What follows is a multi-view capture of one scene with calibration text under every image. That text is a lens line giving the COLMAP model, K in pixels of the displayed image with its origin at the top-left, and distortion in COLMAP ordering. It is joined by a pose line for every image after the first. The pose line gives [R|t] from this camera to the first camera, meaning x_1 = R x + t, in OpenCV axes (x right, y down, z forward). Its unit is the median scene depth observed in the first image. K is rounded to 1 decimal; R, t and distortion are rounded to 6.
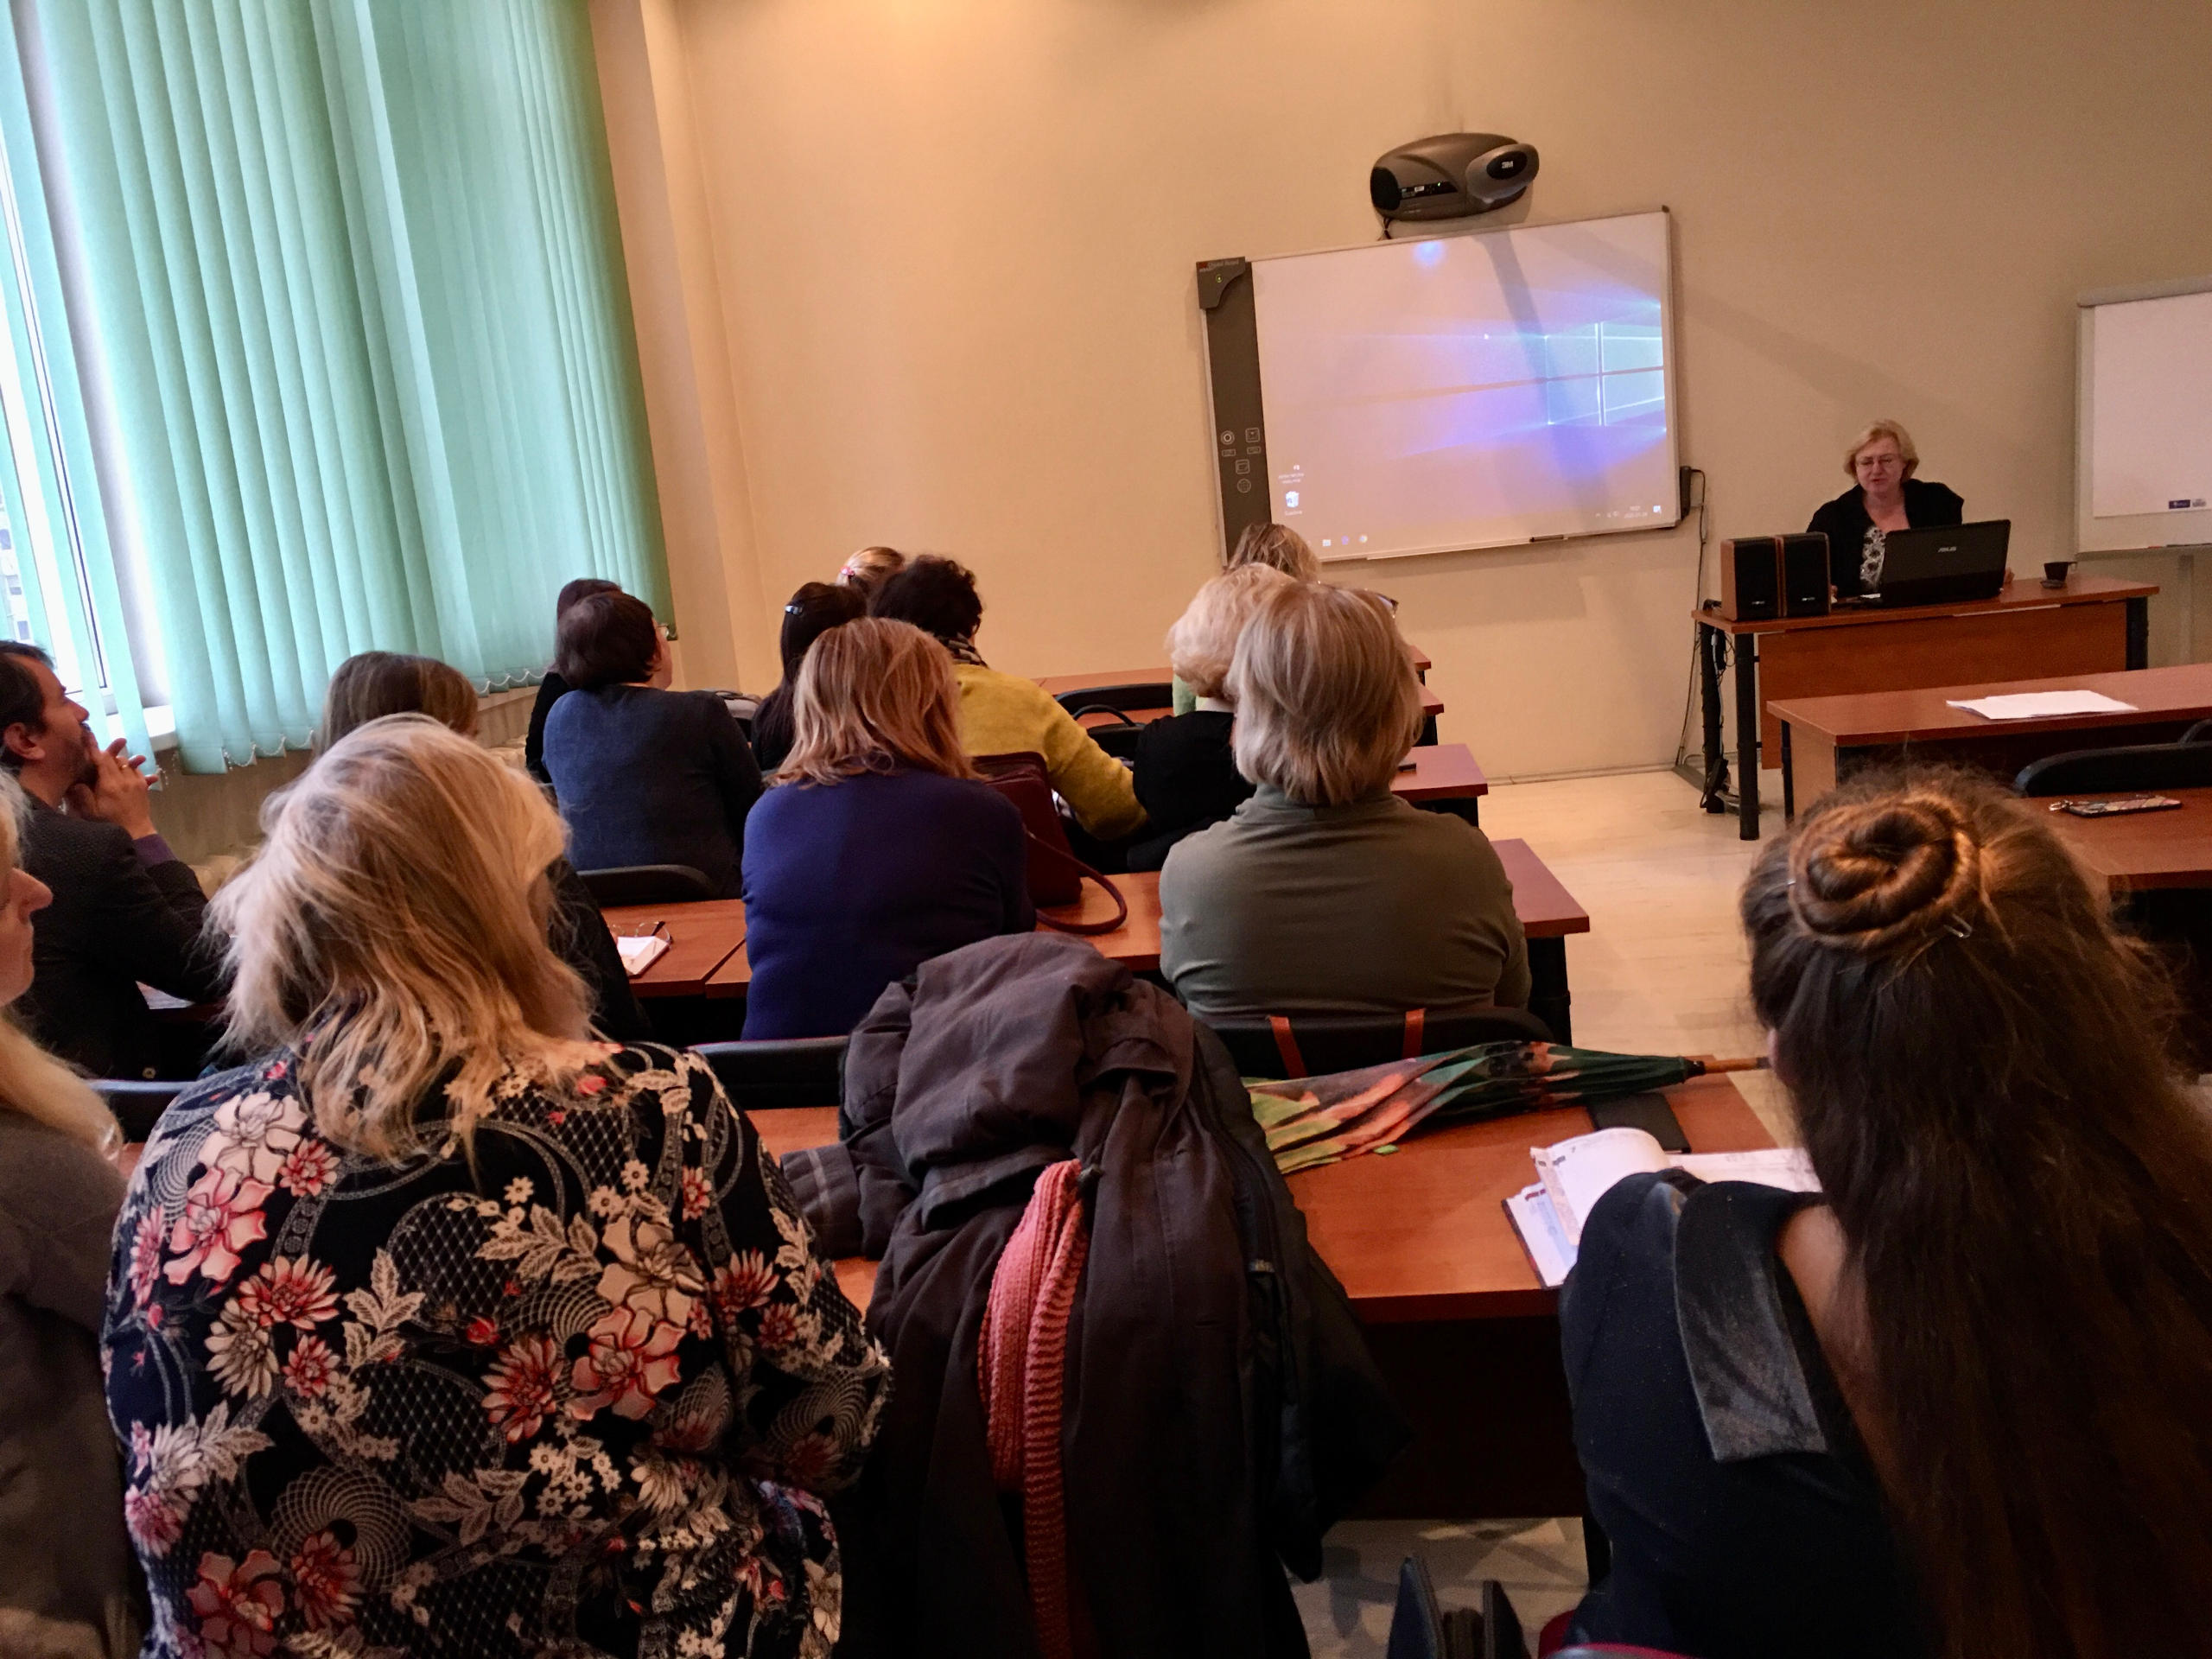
lens RADIAL K [[1805.2, 0, 1106.0], [0, 1805.2, 829.5], [0, 0, 1]] dist [0.008482, -0.003125]
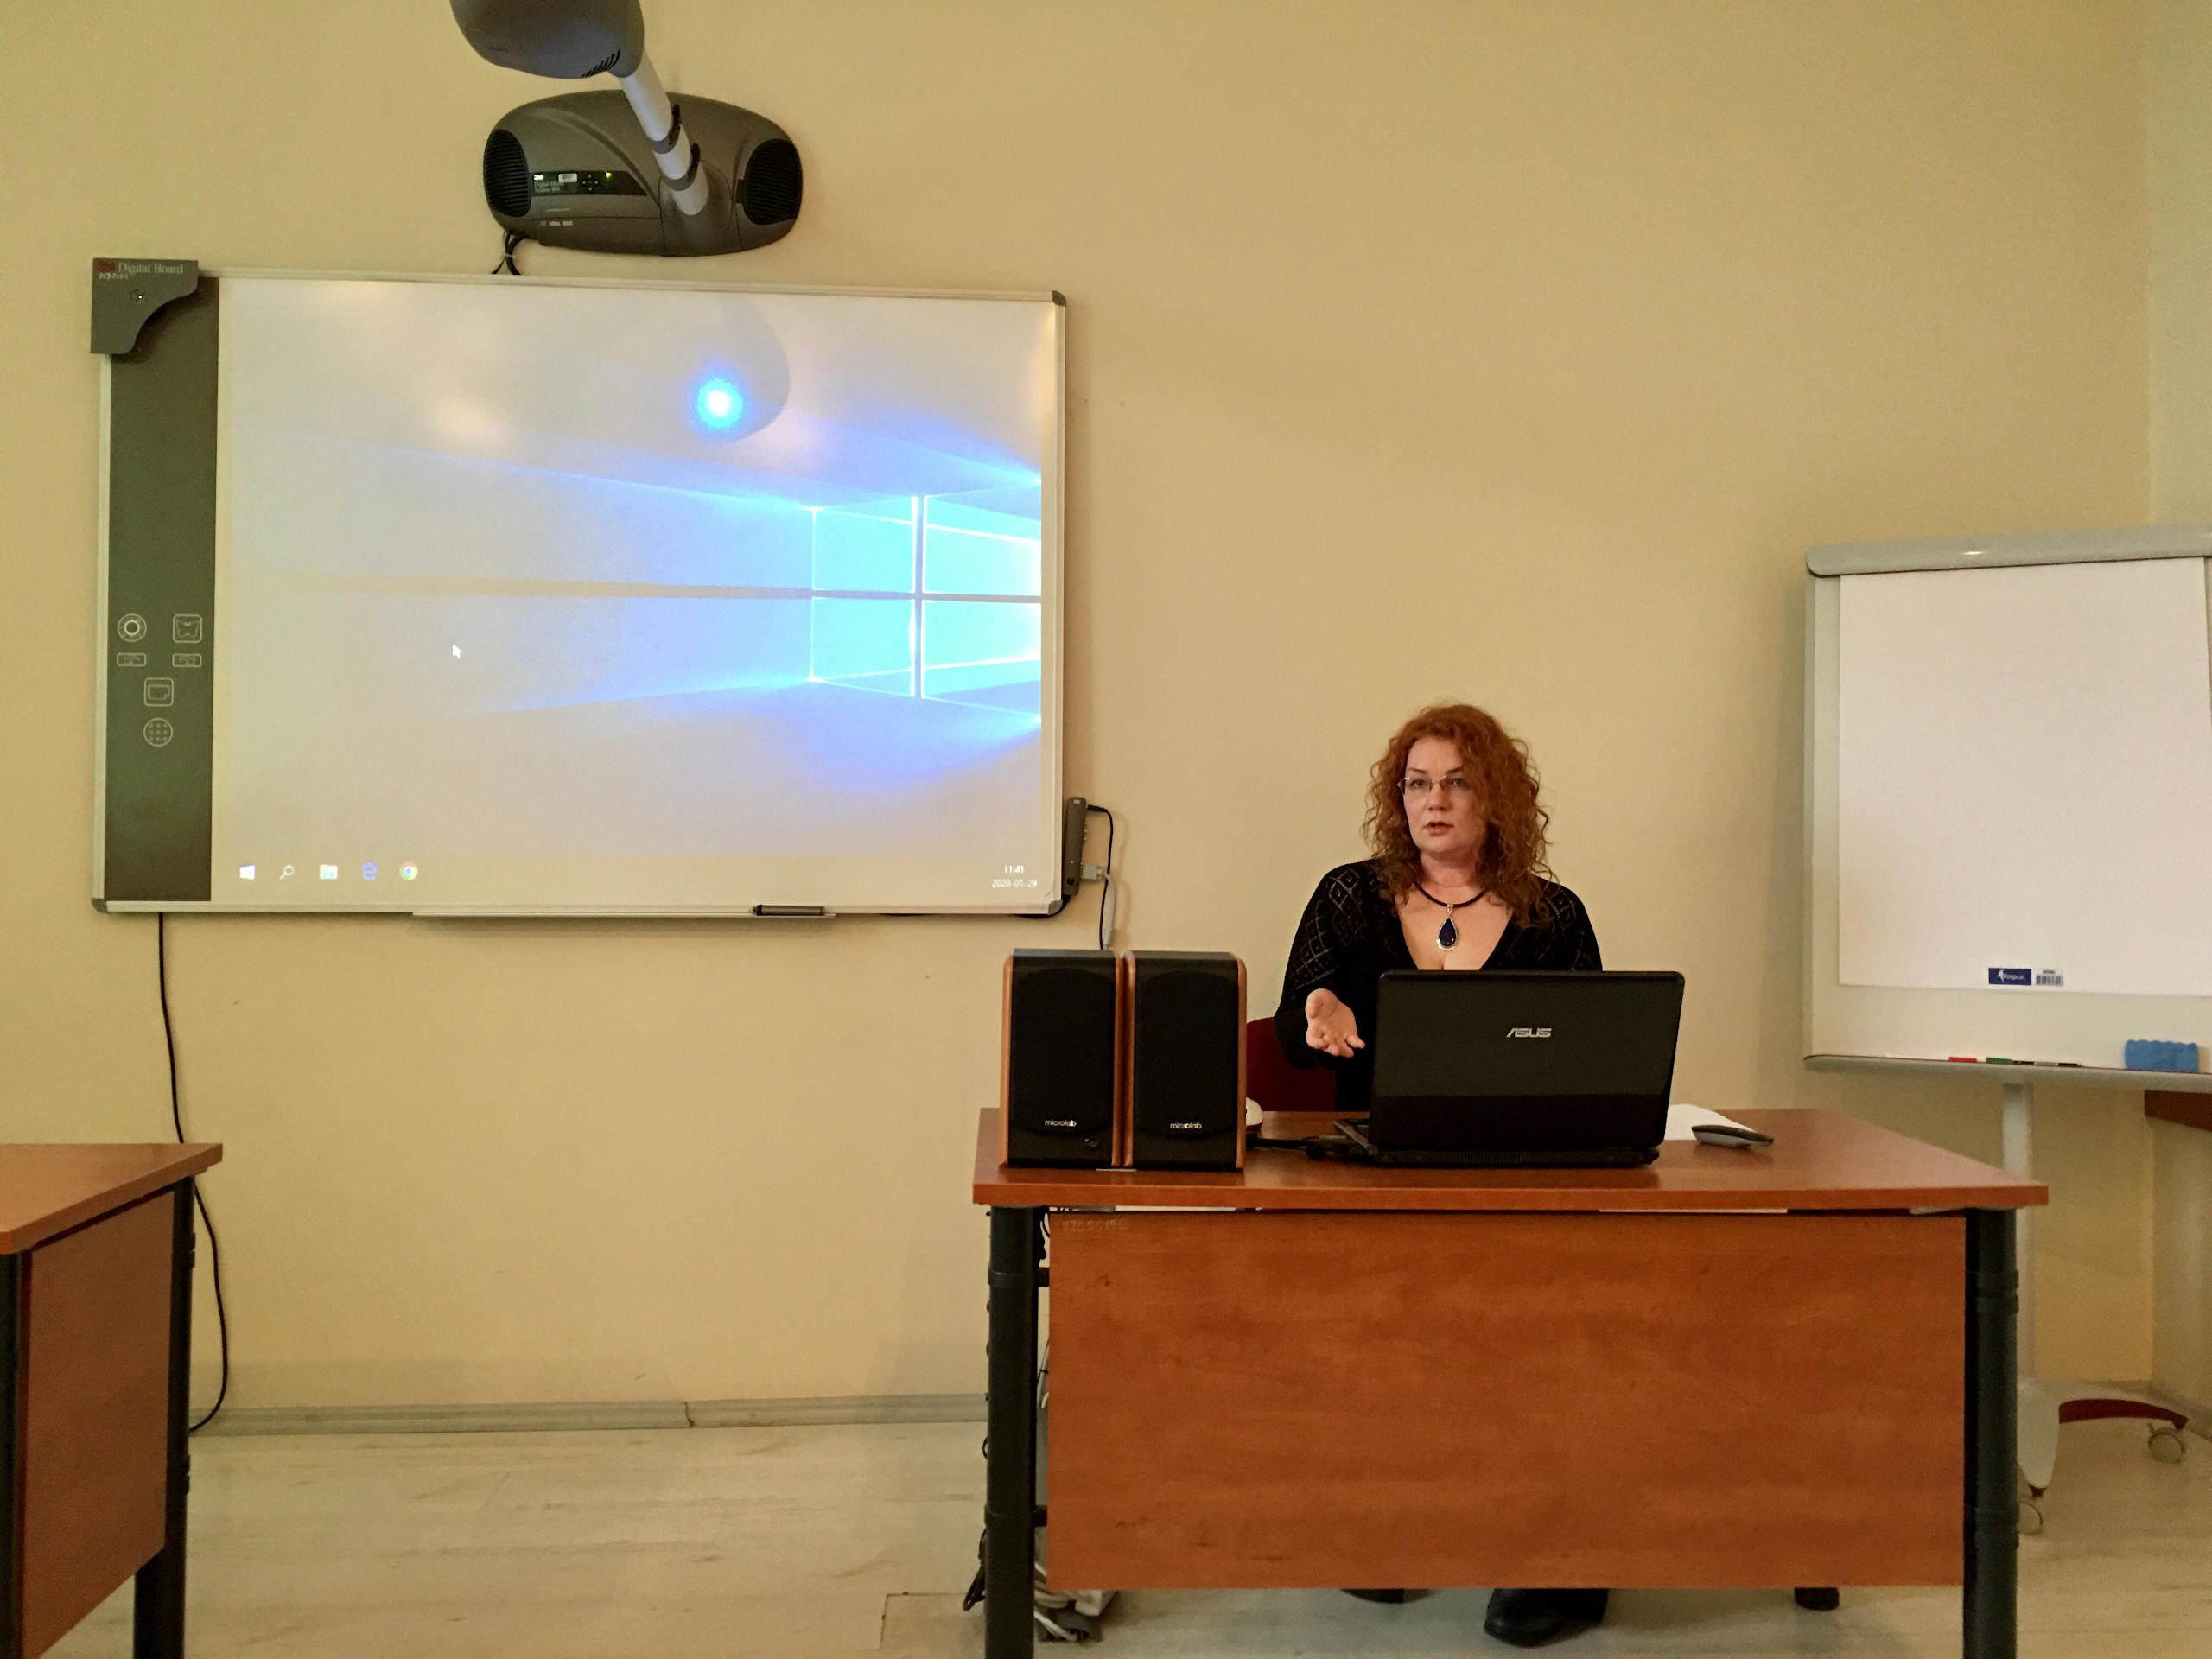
lens RADIAL K [[1879.8, 0, 1106.0], [0, 1879.8, 829.5], [0, 0, 1]] dist [0.083882, -0.122185]
pose [[0.981335, 0.113399, 0.155316, 0.250836], [-0.080027, 0.975195, -0.206372, -0.086416], [-0.174866, 0.190091, 0.966068, 0.501568]]
